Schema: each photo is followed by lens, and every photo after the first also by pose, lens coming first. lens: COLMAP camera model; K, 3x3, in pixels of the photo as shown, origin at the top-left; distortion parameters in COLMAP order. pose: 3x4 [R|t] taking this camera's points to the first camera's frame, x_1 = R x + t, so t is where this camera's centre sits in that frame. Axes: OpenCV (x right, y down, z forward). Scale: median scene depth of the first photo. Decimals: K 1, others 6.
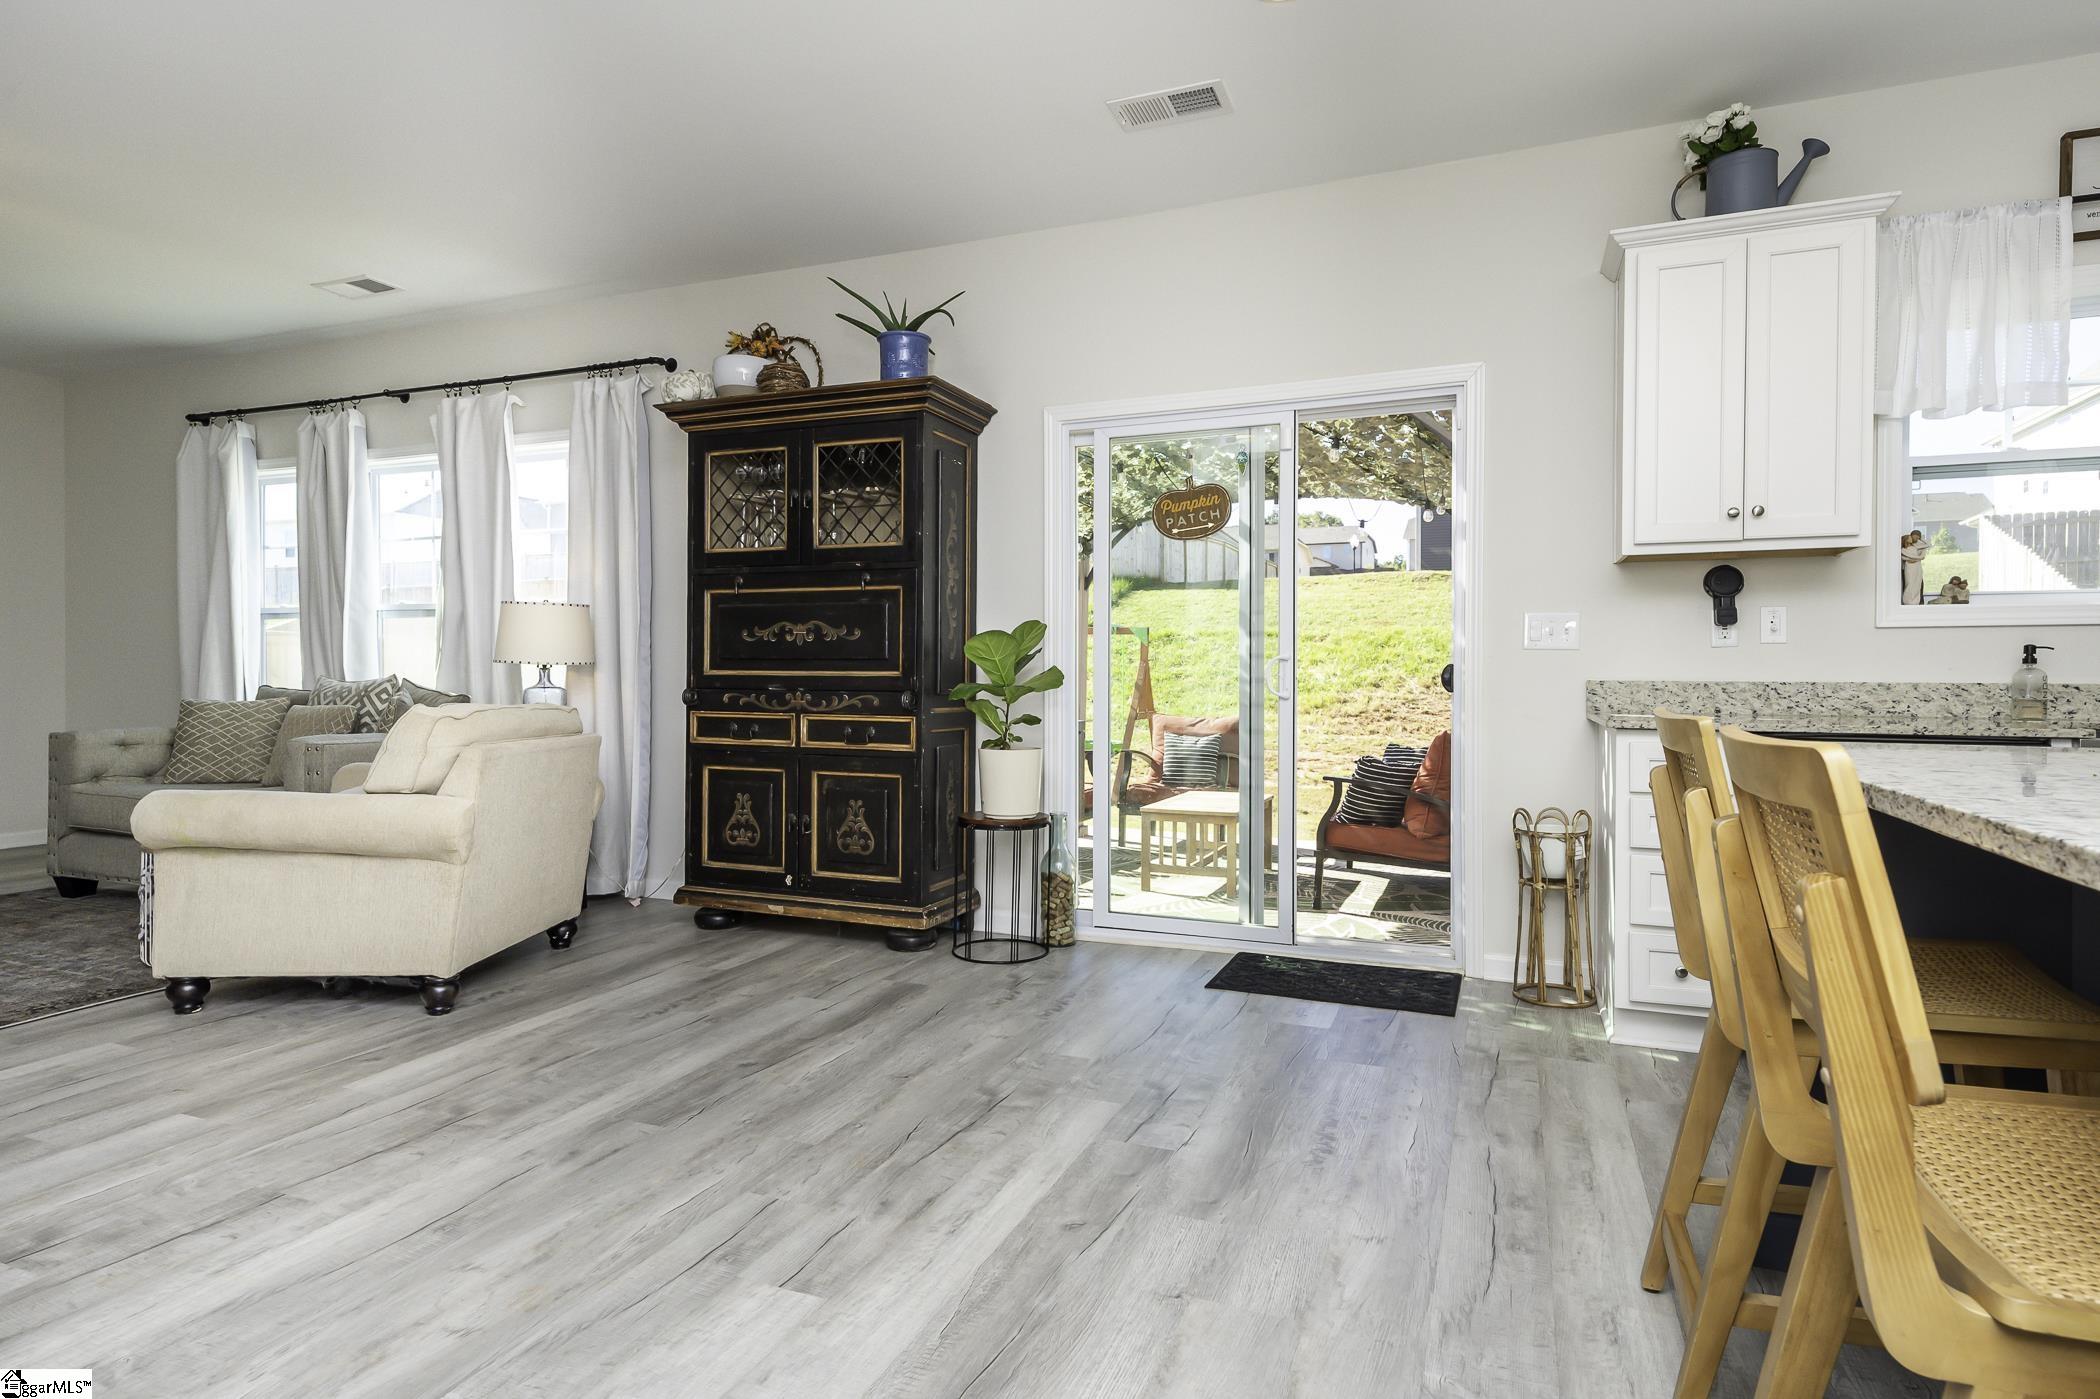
lens RADIAL K [[1095.5, 0, 1052.0], [0, 1095.5, 695.9], [0, 0, 1]] dist [-0.000406, 0.000495]
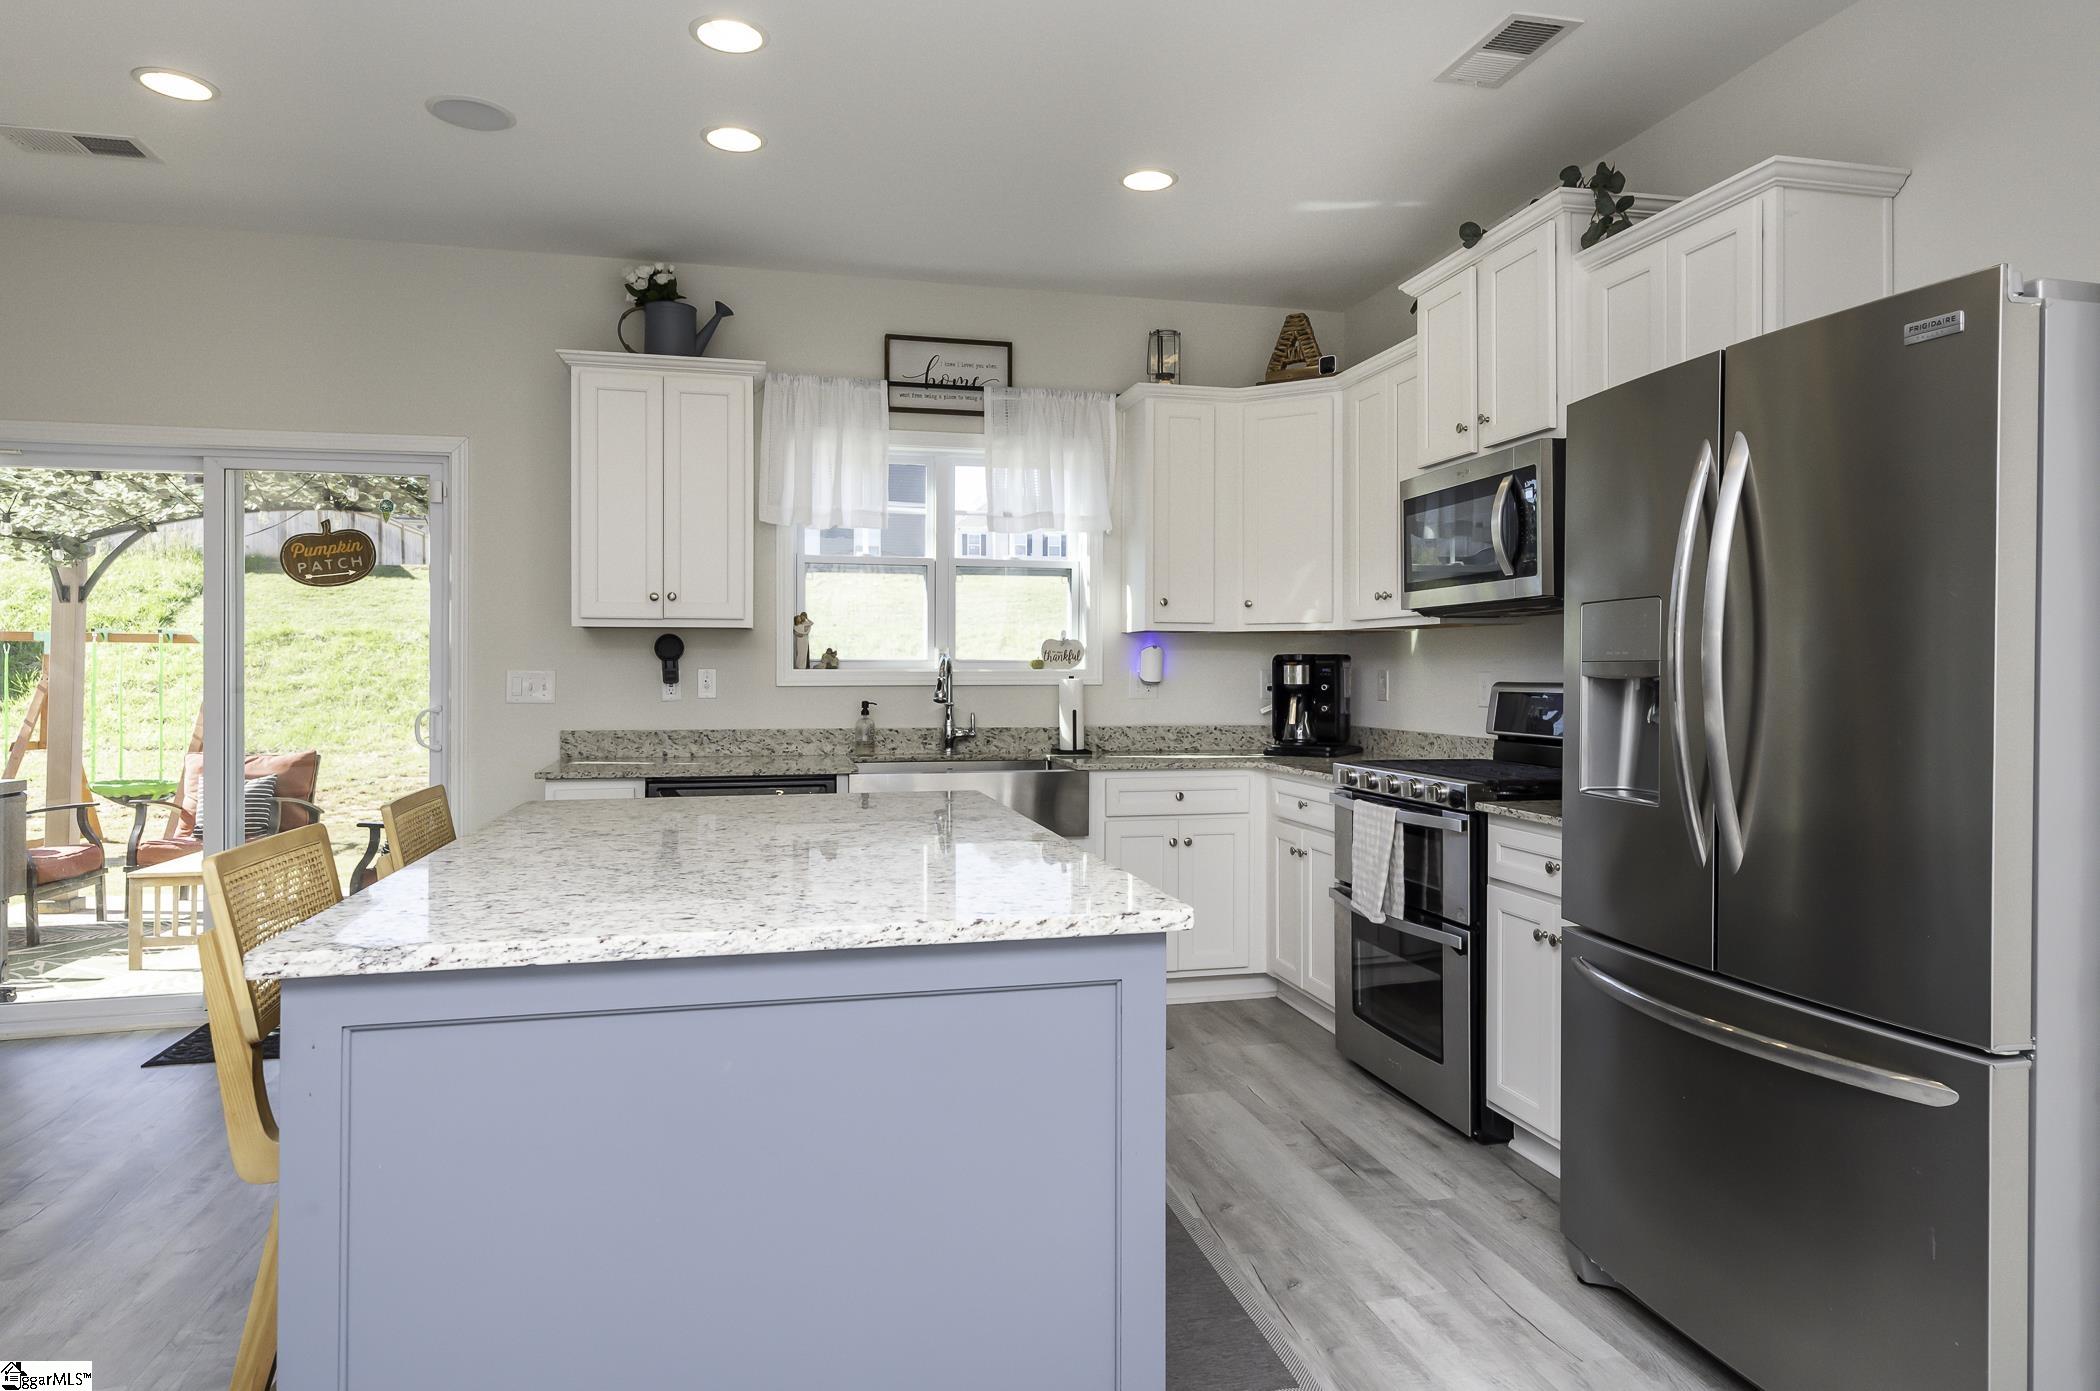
lens RADIAL K [[1240.0, 0, 1049.3], [0, 1240.0, 681.2], [0, 0, 1]] dist [0.008091, -0.000654]
pose [[0.805530, -0.005827, 0.592526, 0.145419], [0.013467, 0.999873, -0.008475, -0.052167], [-0.592401, 0.014807, 0.805507, -0.370035]]
